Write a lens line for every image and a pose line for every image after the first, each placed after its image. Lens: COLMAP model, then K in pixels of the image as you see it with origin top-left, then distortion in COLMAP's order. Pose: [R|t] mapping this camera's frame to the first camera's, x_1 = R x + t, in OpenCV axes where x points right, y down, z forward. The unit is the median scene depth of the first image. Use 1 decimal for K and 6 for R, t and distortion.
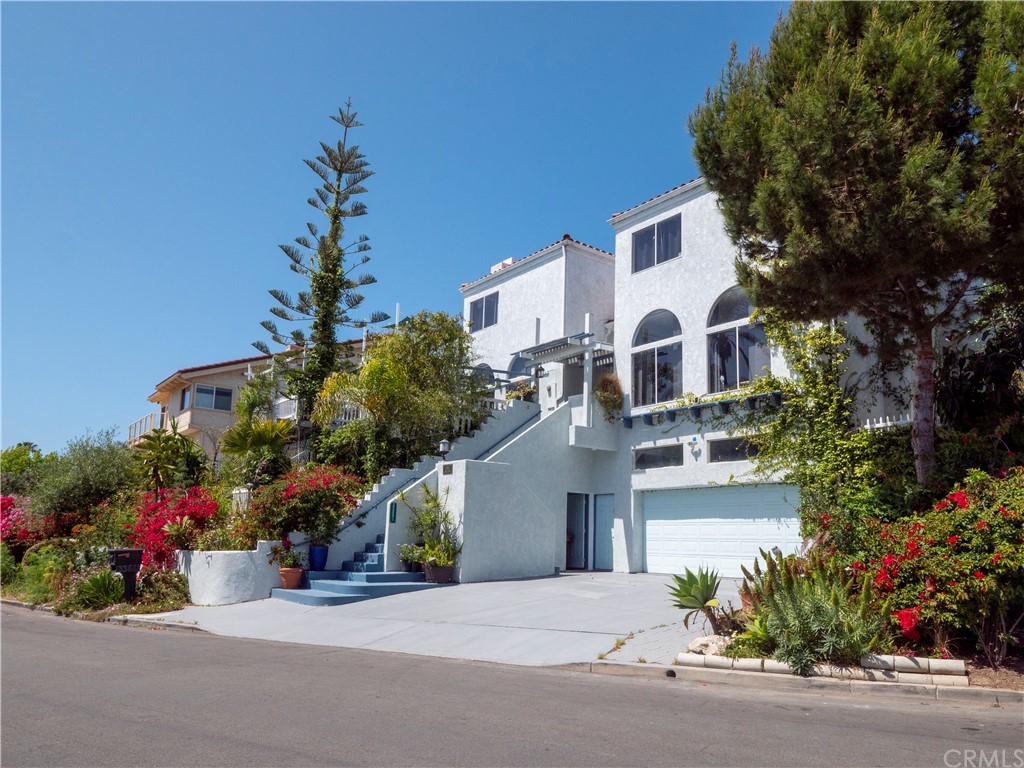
lens RADIAL K [[751.4, 0, 546.7], [0, 751.4, 451.9], [0, 0, 1]] dist [-0.006083, -0.000159]
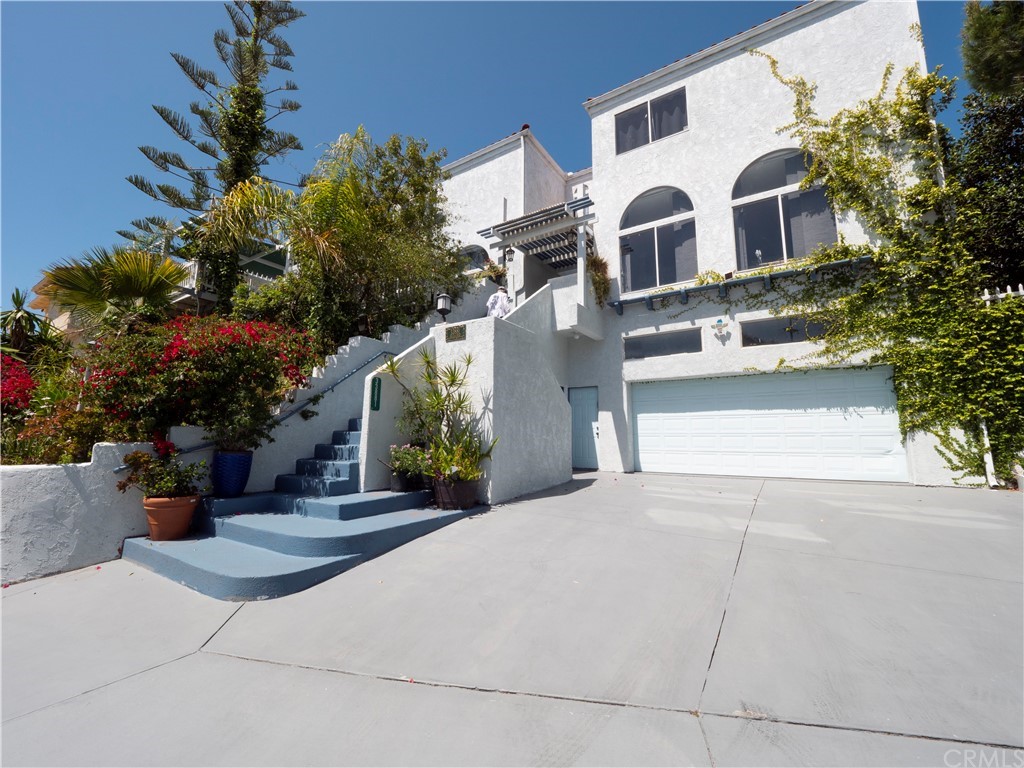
lens RADIAL K [[430.2, 0, 512.0], [0, 430.2, 384.0], [0, 0, 1]] dist [-0.002156, -0.000102]
pose [[0.950774, 0.027034, 0.308705, -0.197760], [-0.024095, 0.999621, -0.013330, 0.071590], [-0.308948, 0.005235, 0.951064, 0.605053]]
